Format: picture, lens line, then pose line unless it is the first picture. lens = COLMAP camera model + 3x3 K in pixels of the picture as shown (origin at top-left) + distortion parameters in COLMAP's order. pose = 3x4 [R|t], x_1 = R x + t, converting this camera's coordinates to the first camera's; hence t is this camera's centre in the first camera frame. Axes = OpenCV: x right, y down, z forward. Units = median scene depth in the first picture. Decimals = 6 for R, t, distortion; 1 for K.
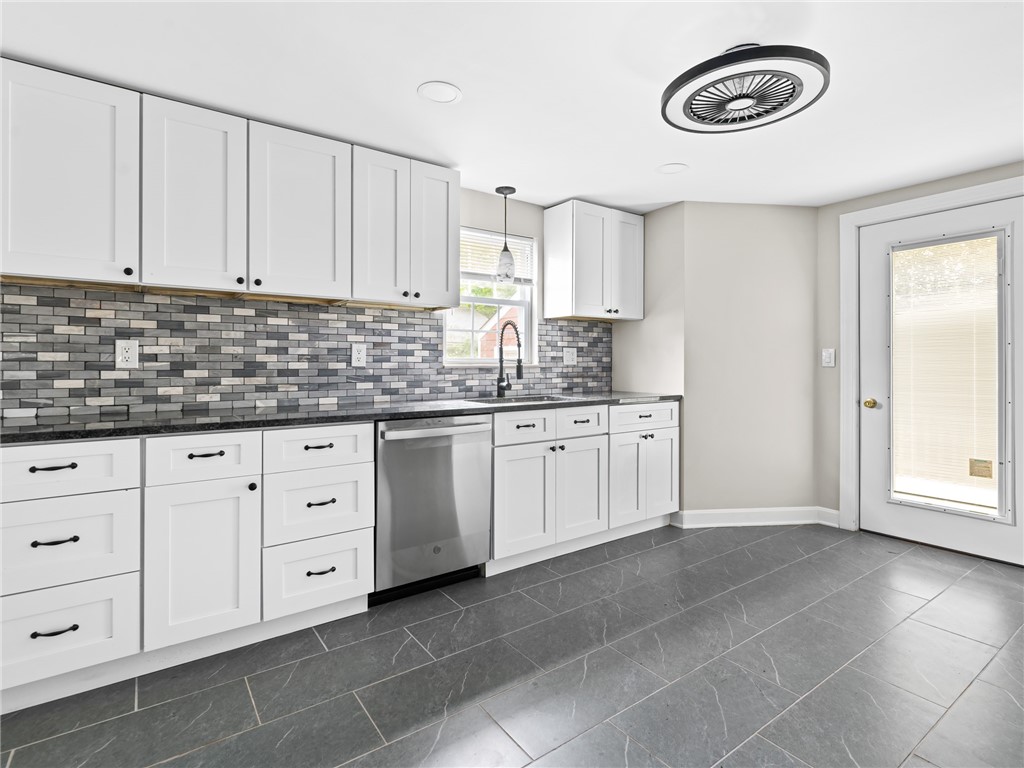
lens RADIAL K [[514.2, 0, 524.4], [0, 514.2, 361.7], [0, 0, 1]] dist [0.002258, -0.000548]
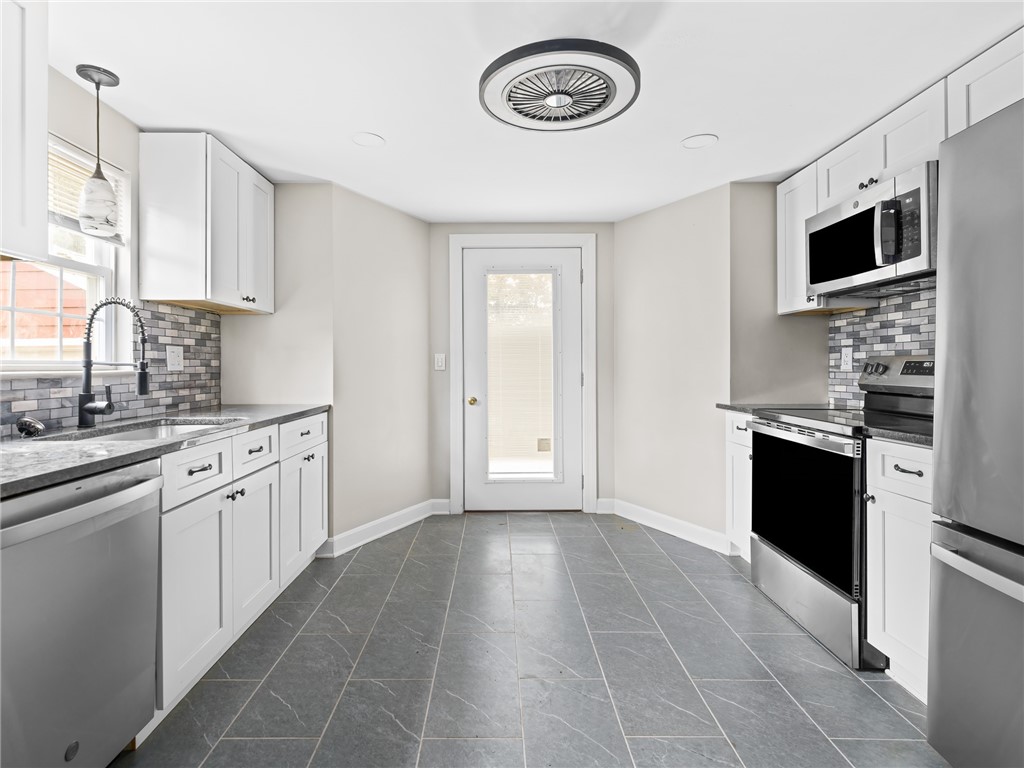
lens RADIAL K [[506.5, 0, 487.4], [0, 506.5, 367.5], [0, 0, 1]] dist [0.001912, -0.000581]
pose [[0.600591, -0.004134, 0.799546, -0.253480], [0.001372, 0.999990, 0.004139, -0.000430], [-0.799555, -0.001389, 0.600591, 0.318075]]
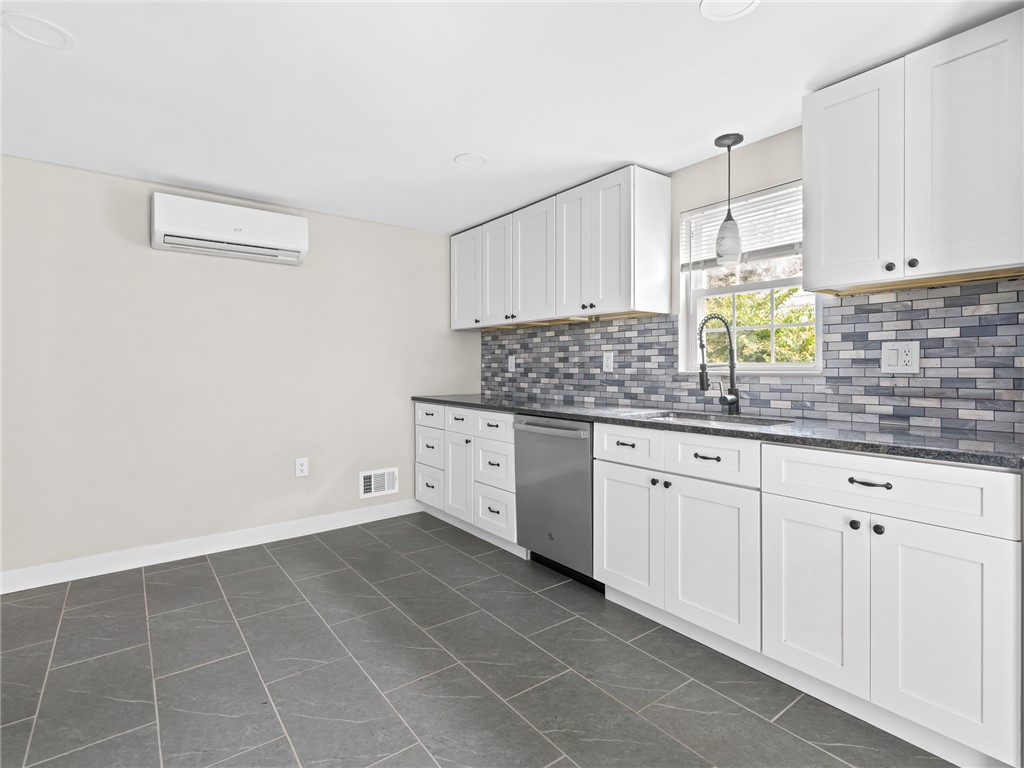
lens RADIAL K [[517.7, 0, 537.5], [0, 517.7, 363.1], [0, 0, 1]] dist [0.002368, -0.002498]
pose [[0.047302, -0.009451, -0.998836, 0.765178], [0.000899, 0.999955, -0.009419, 0.000589], [0.998880, -0.000453, 0.047309, 0.738460]]
